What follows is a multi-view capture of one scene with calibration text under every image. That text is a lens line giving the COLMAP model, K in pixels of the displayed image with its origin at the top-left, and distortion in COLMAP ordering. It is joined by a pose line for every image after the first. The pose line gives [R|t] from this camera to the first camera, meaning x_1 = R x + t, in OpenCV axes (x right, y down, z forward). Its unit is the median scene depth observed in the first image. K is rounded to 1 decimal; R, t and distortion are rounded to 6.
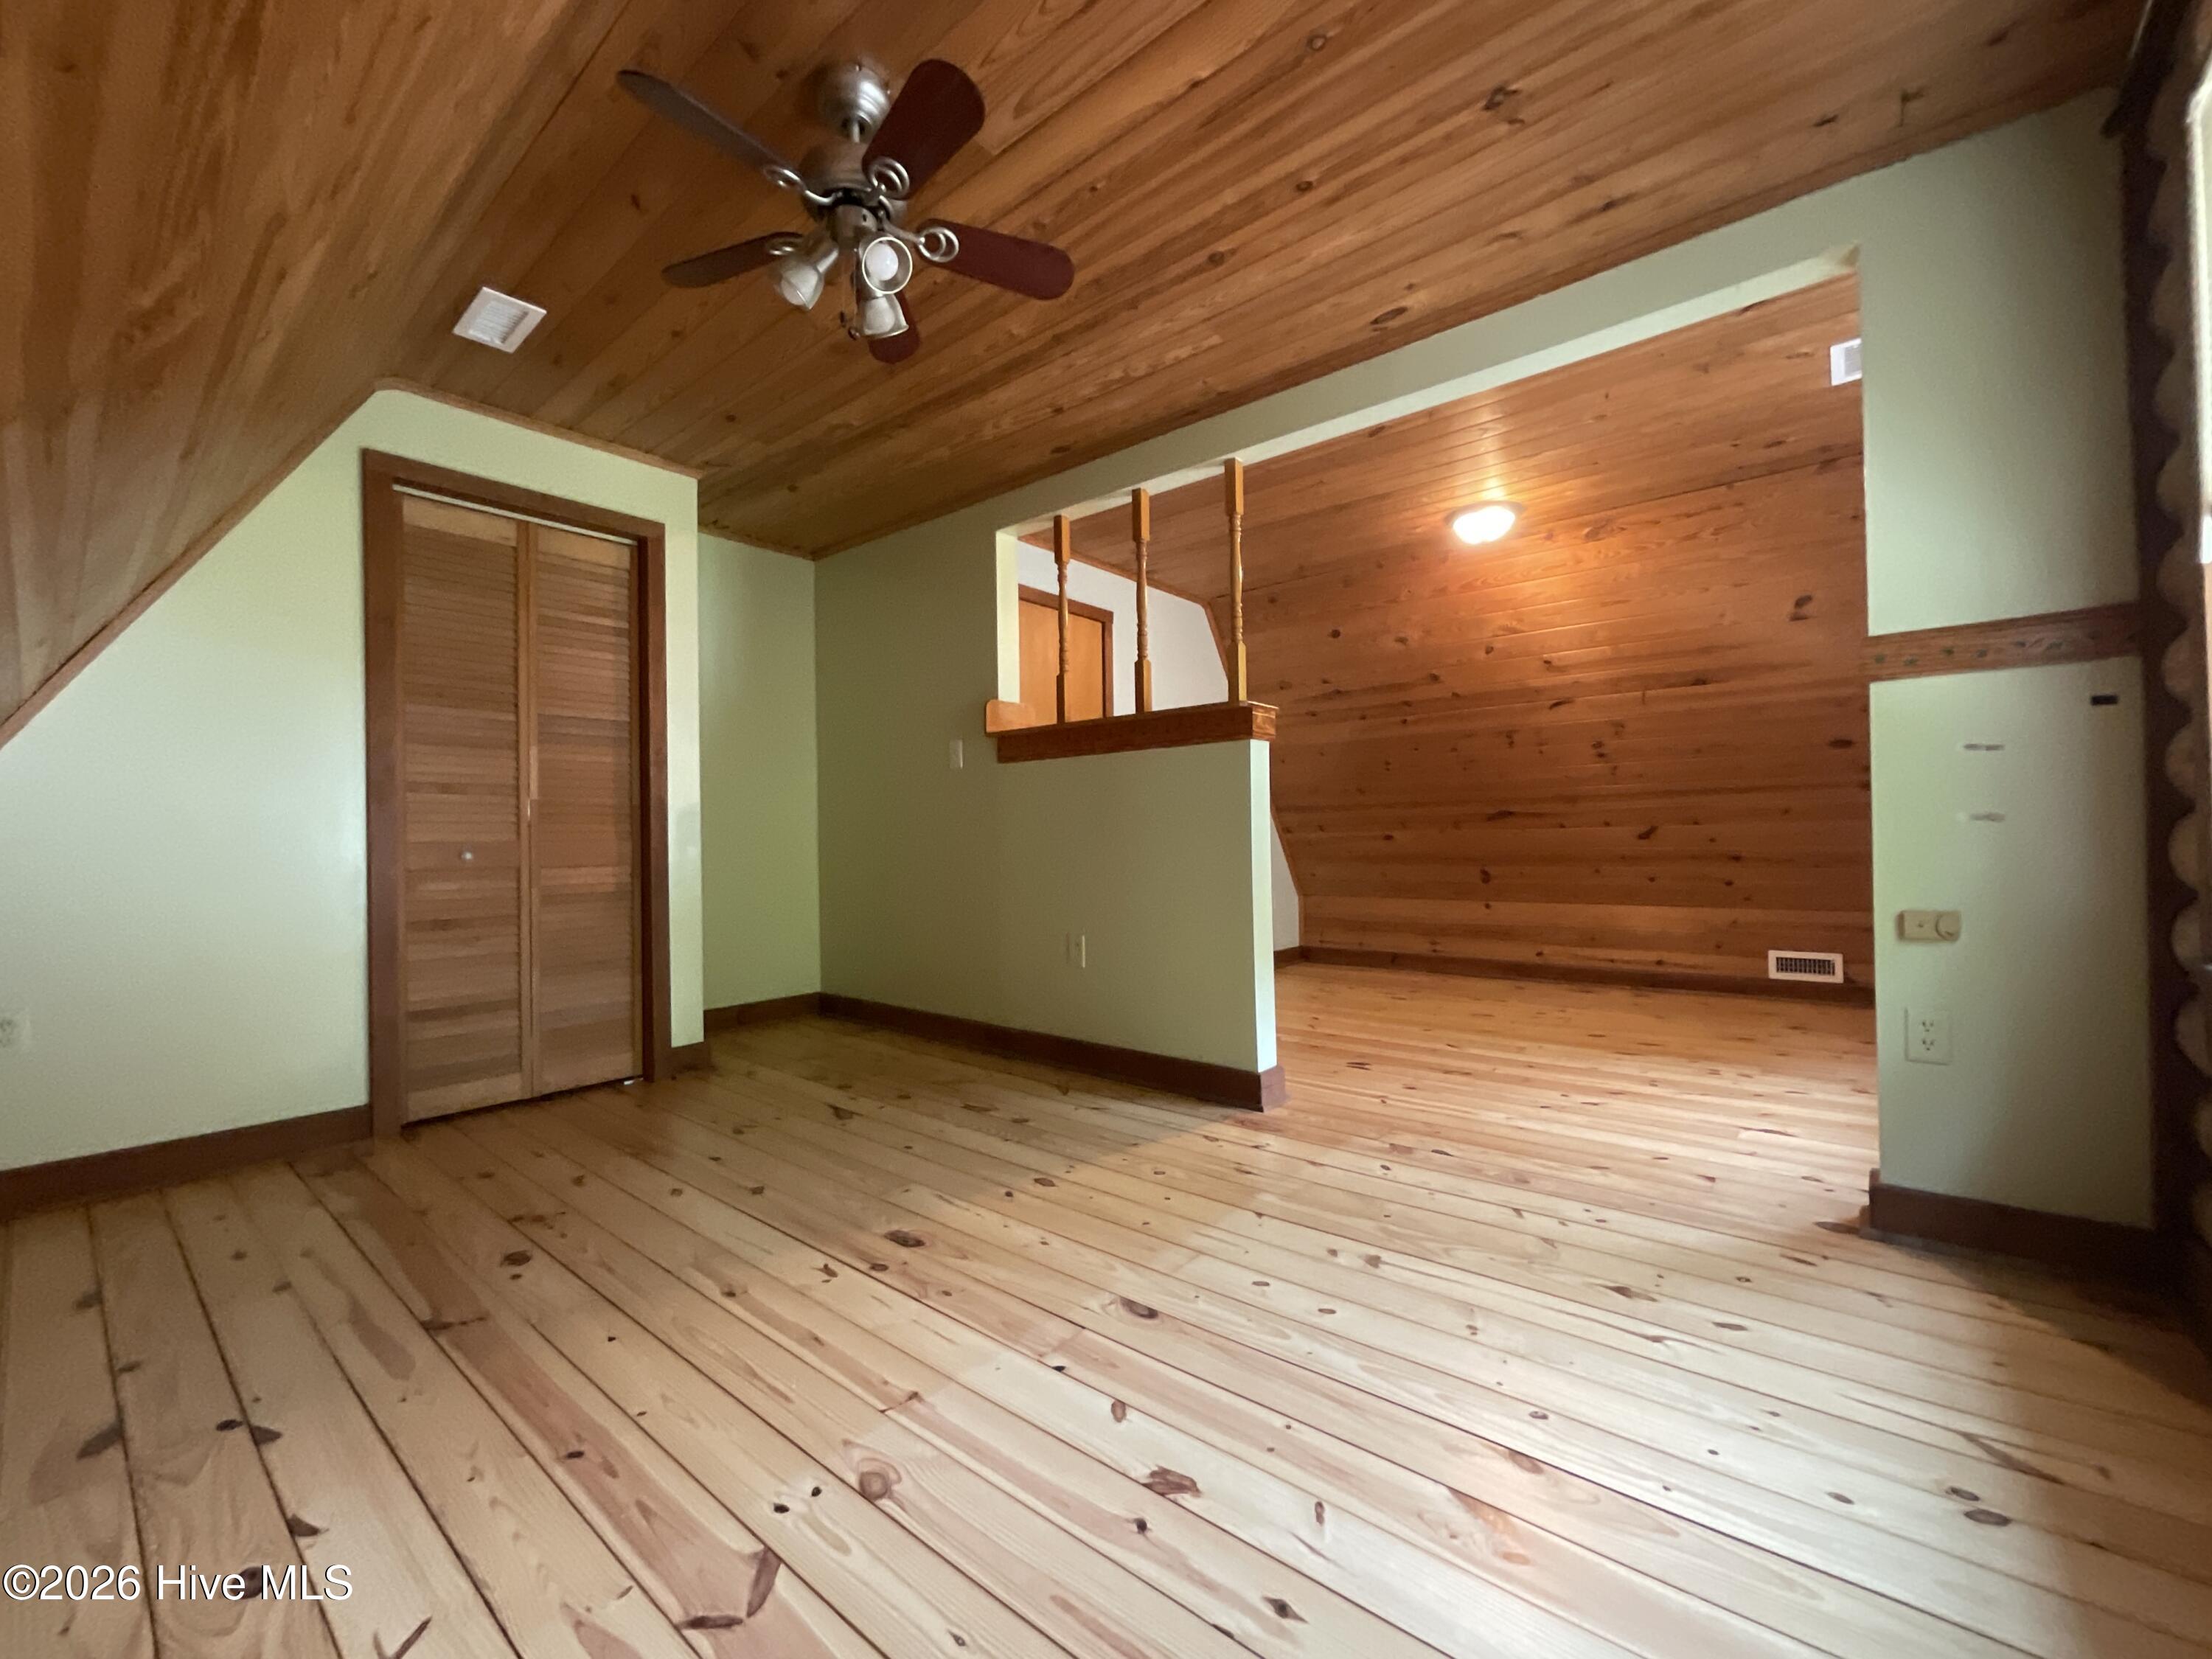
lens RADIAL K [[892.6, 0, 1105.0], [0, 892.6, 834.8], [0, 0, 1]] dist [-0.000791, -0.000417]
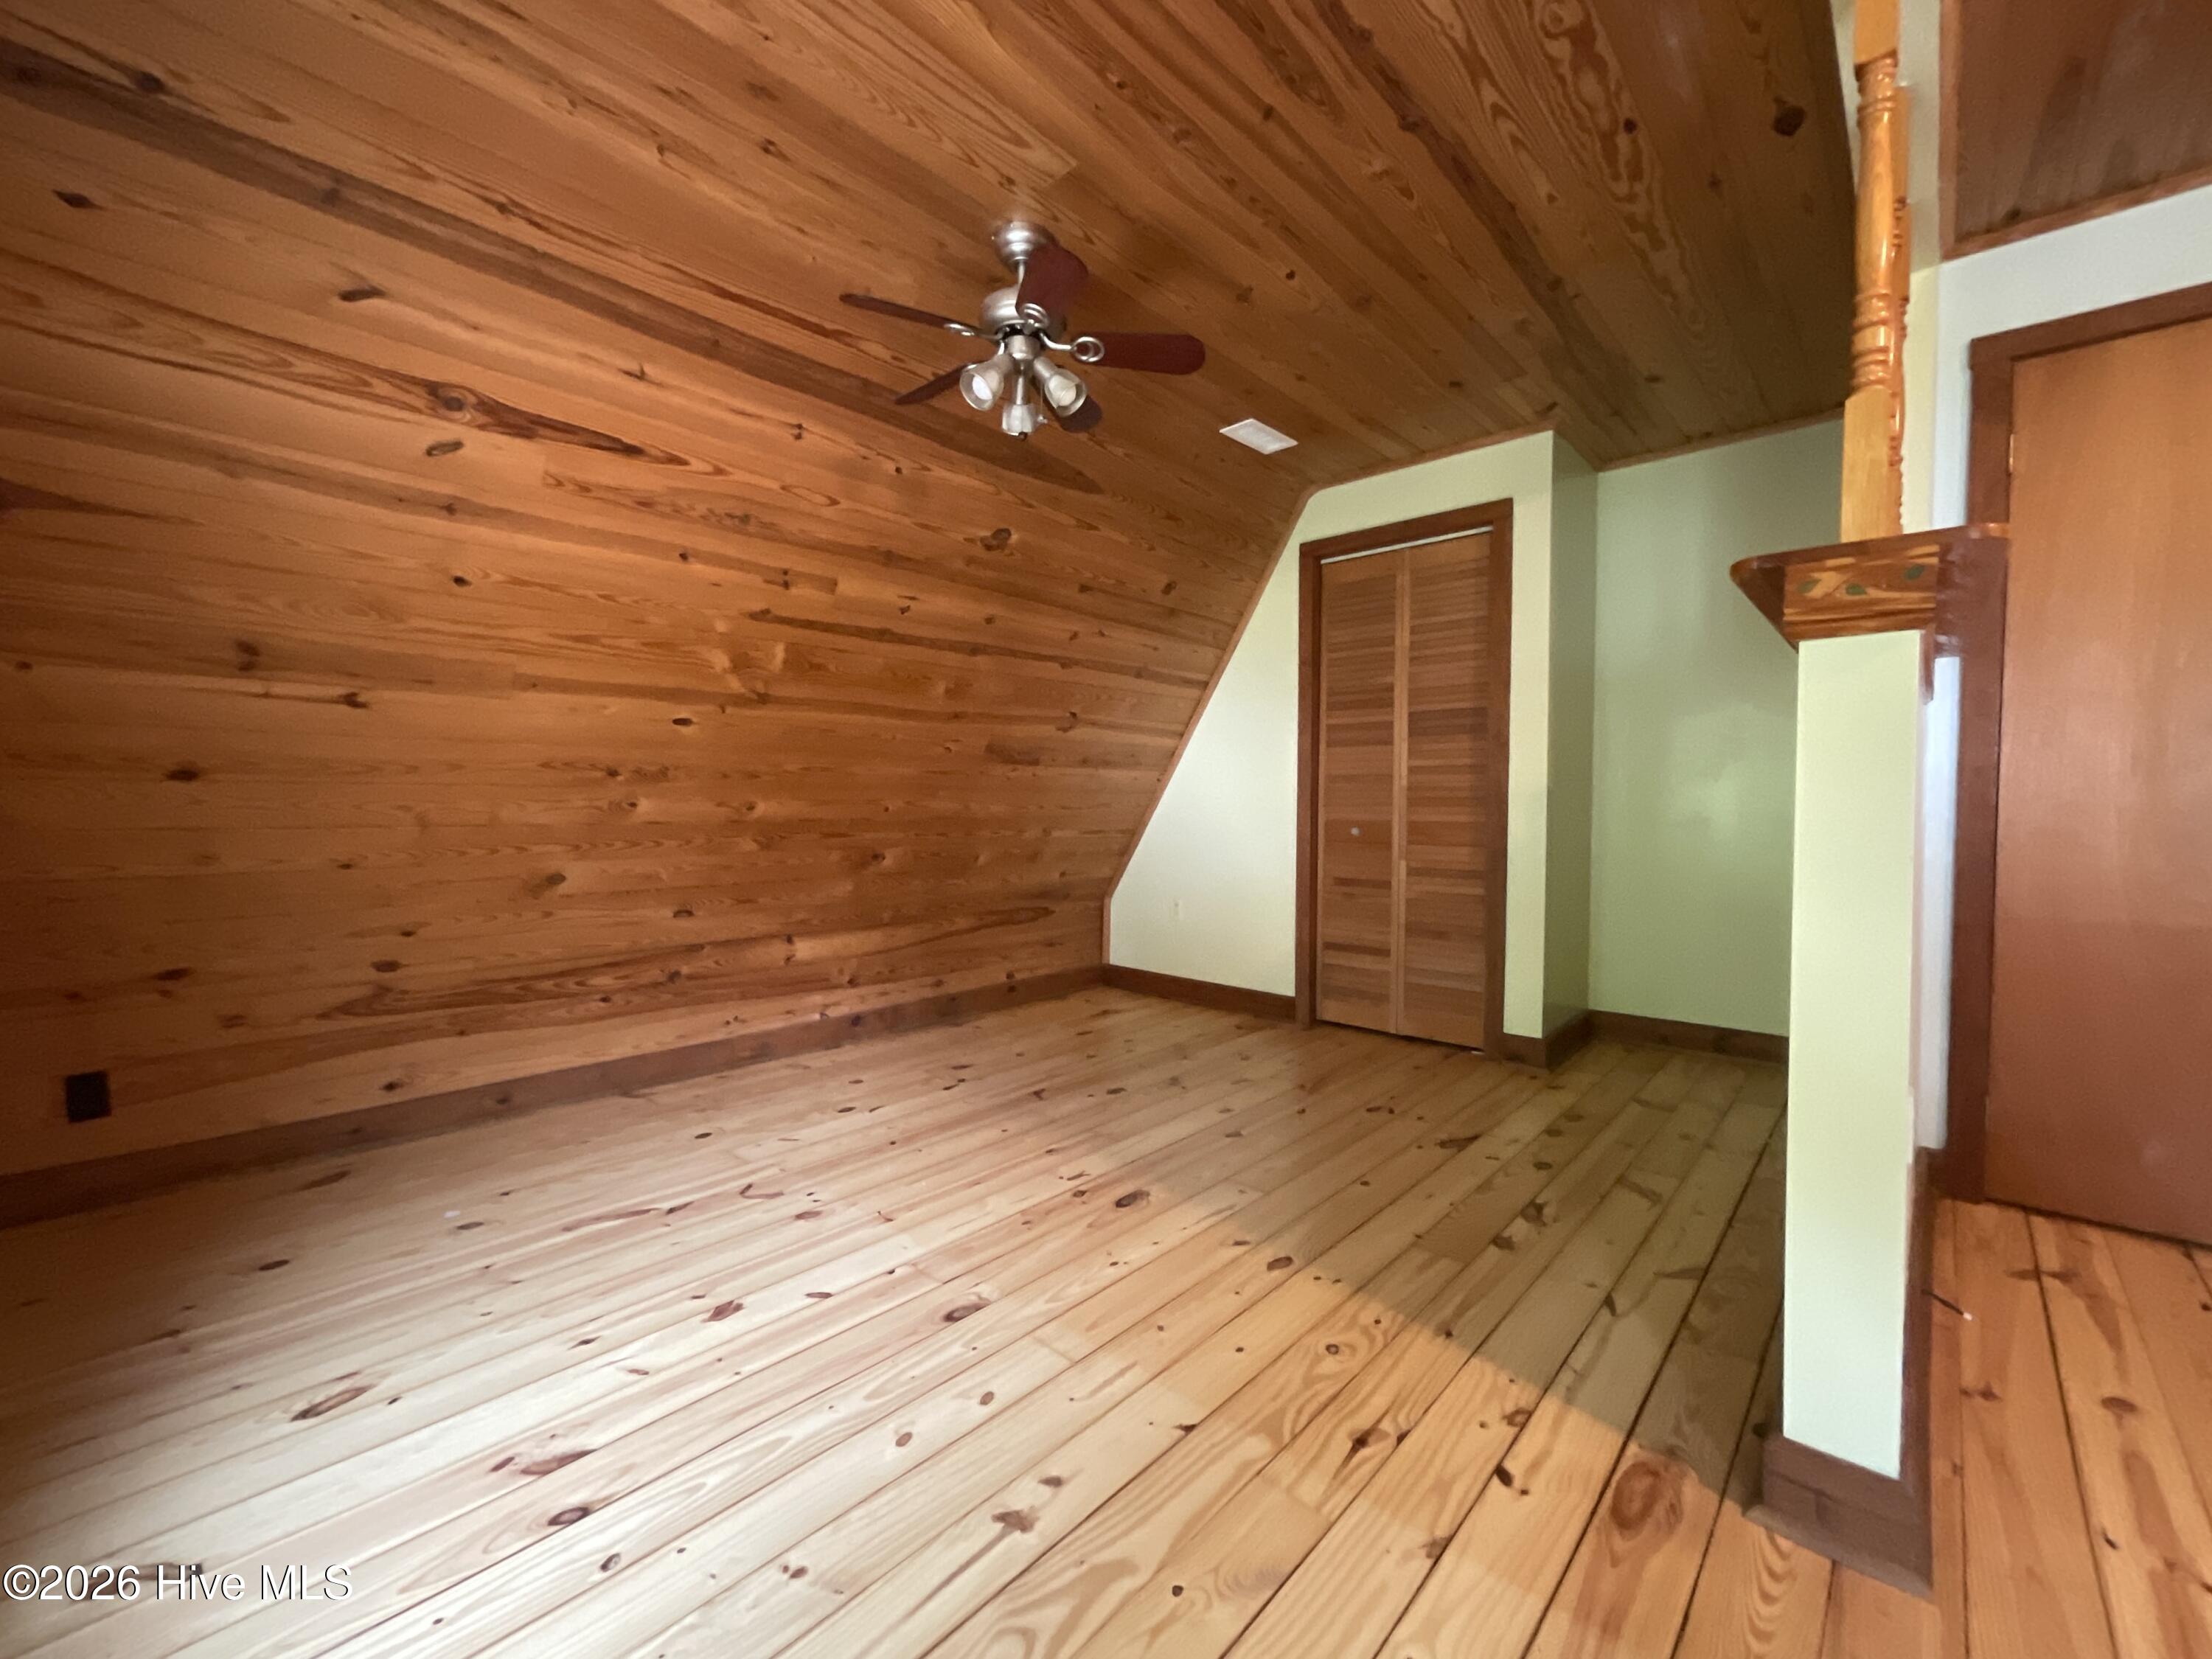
lens RADIAL K [[892.6, 0, 1104.6], [0, 892.6, 830.9], [0, 0, 1]] dist [-0.000791, -0.000417]
pose [[-0.050922, 0.046916, -0.997600, 0.845739], [0.007032, 0.998888, 0.046618, -0.056131], [0.998678, -0.004641, -0.051195, 1.001892]]
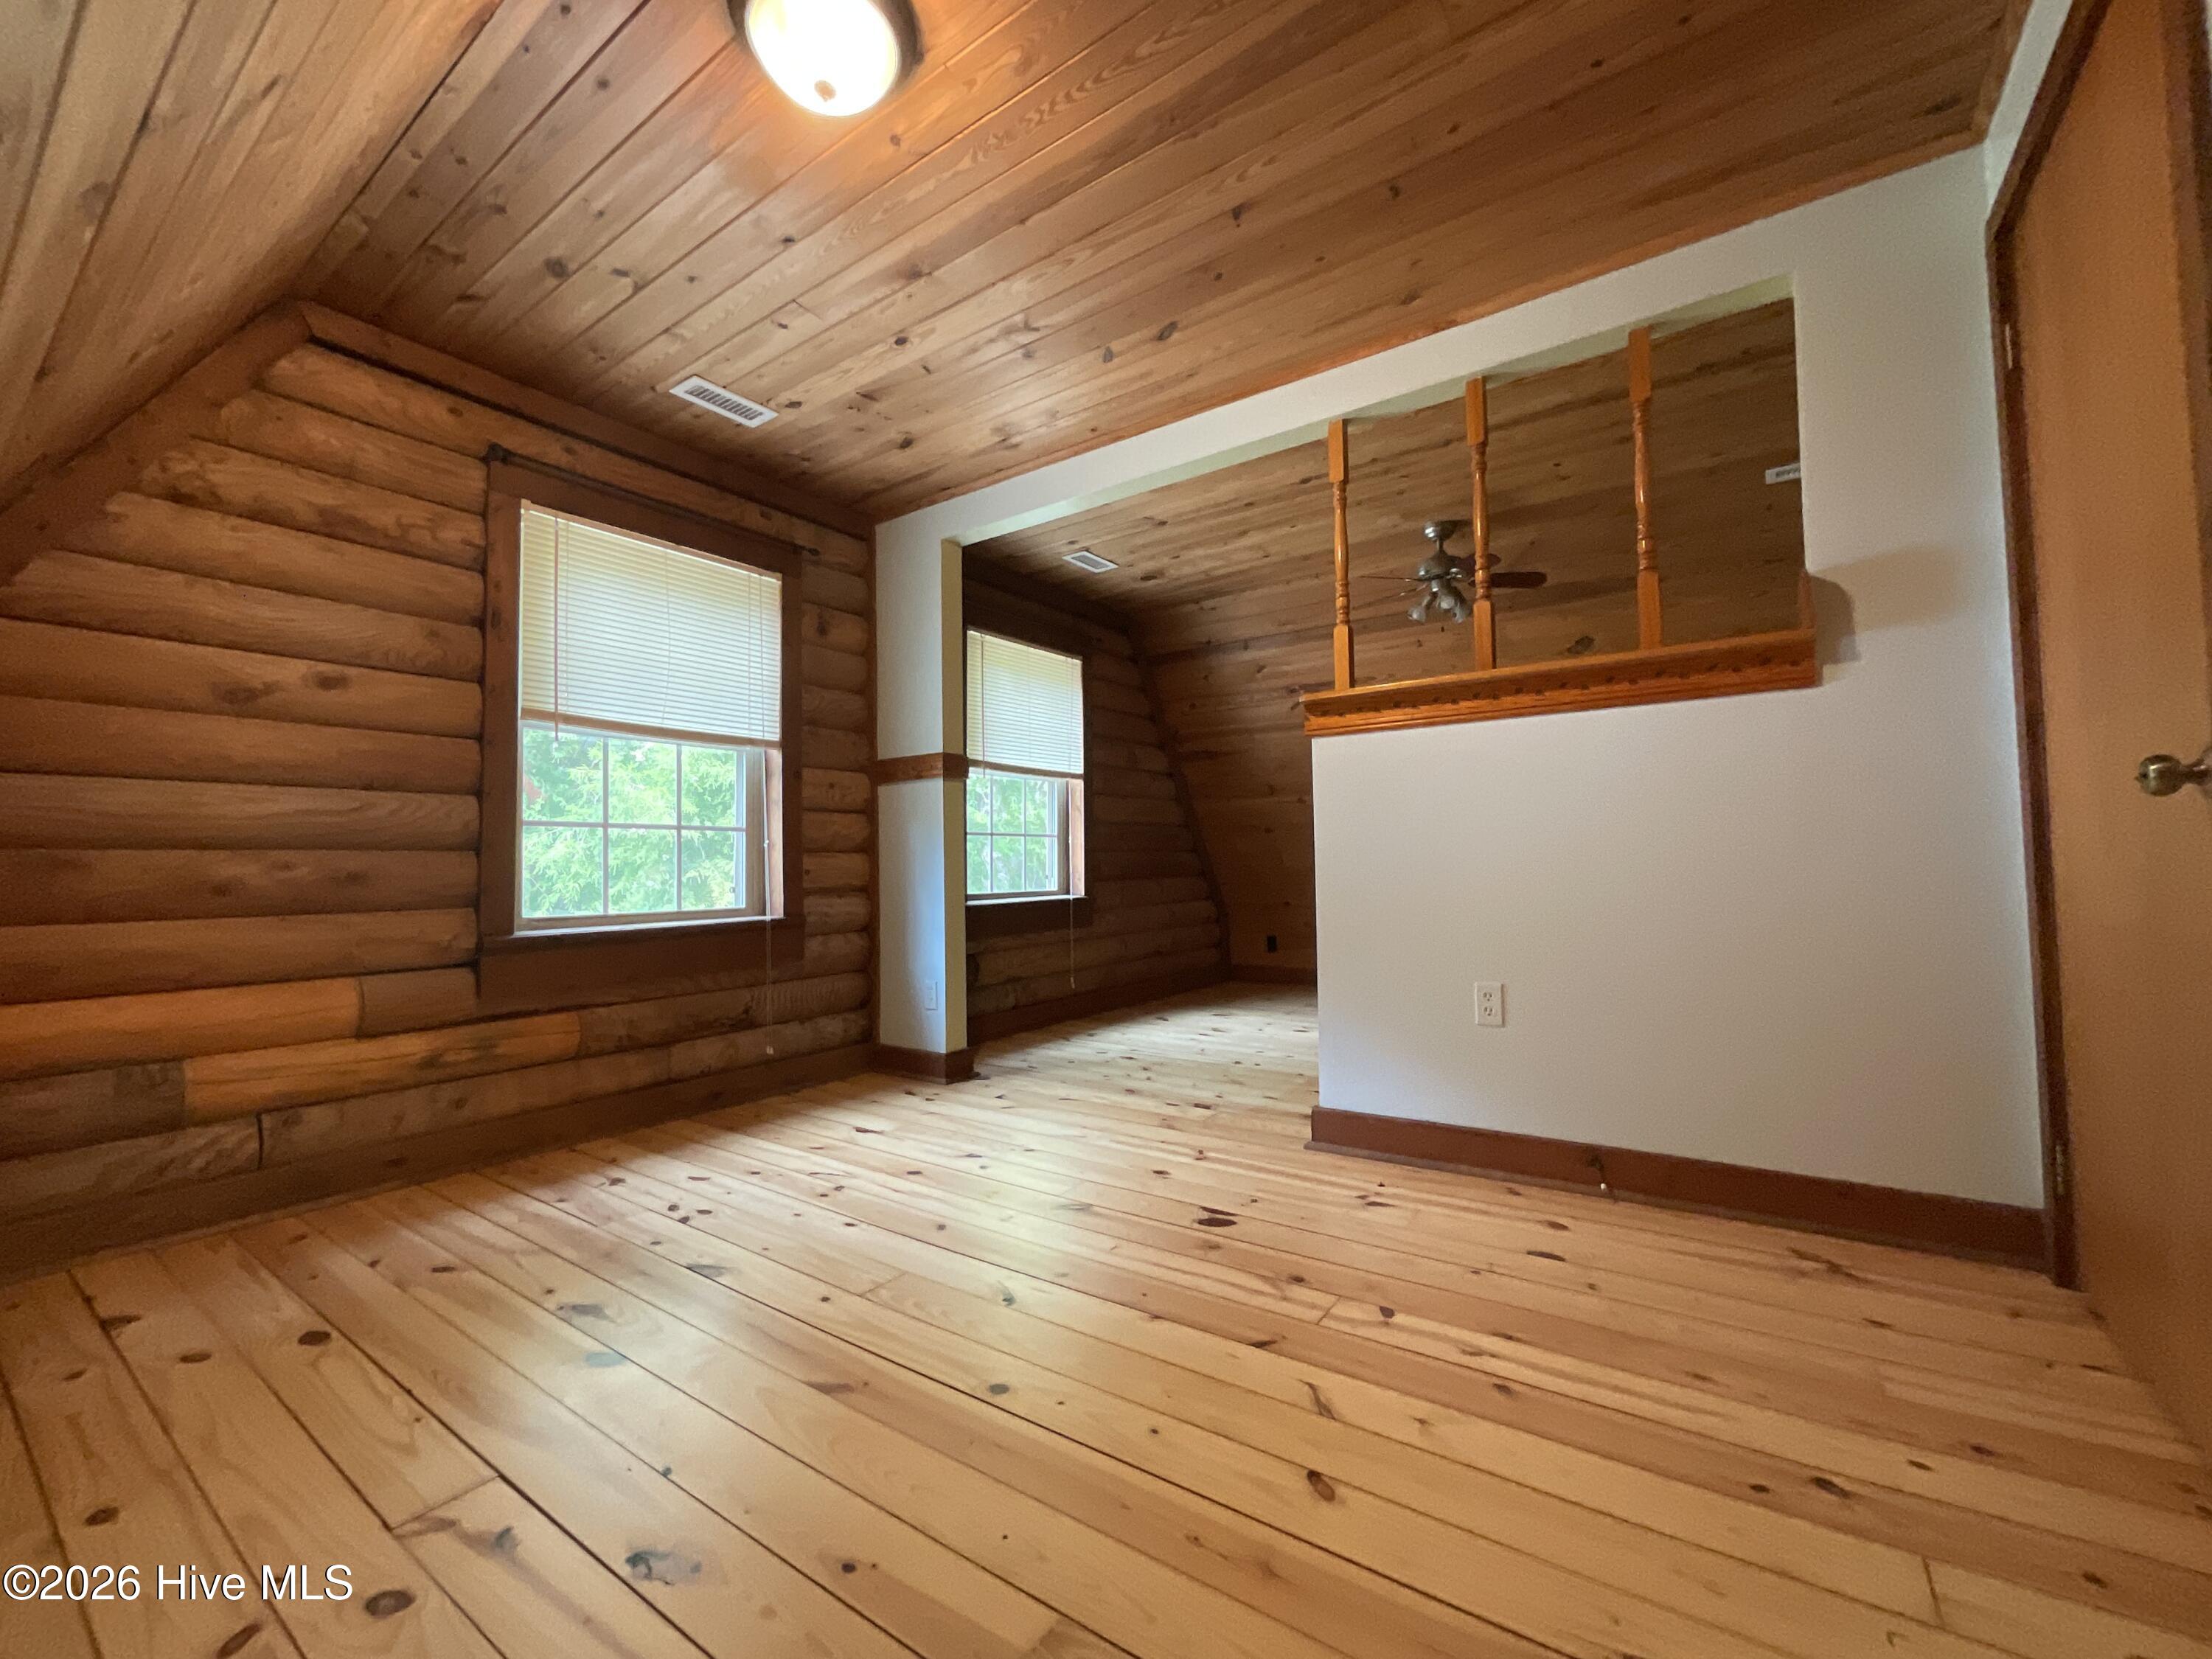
lens RADIAL K [[892.6, 0, 1110.9], [0, 892.6, 831.3], [0, 0, 1]] dist [-0.000791, -0.000417]
pose [[-0.996228, 0.027526, -0.082289, 0.670832], [0.031173, 0.998573, -0.043367, 0.027203], [0.080978, -0.045769, -0.995664, 2.720697]]
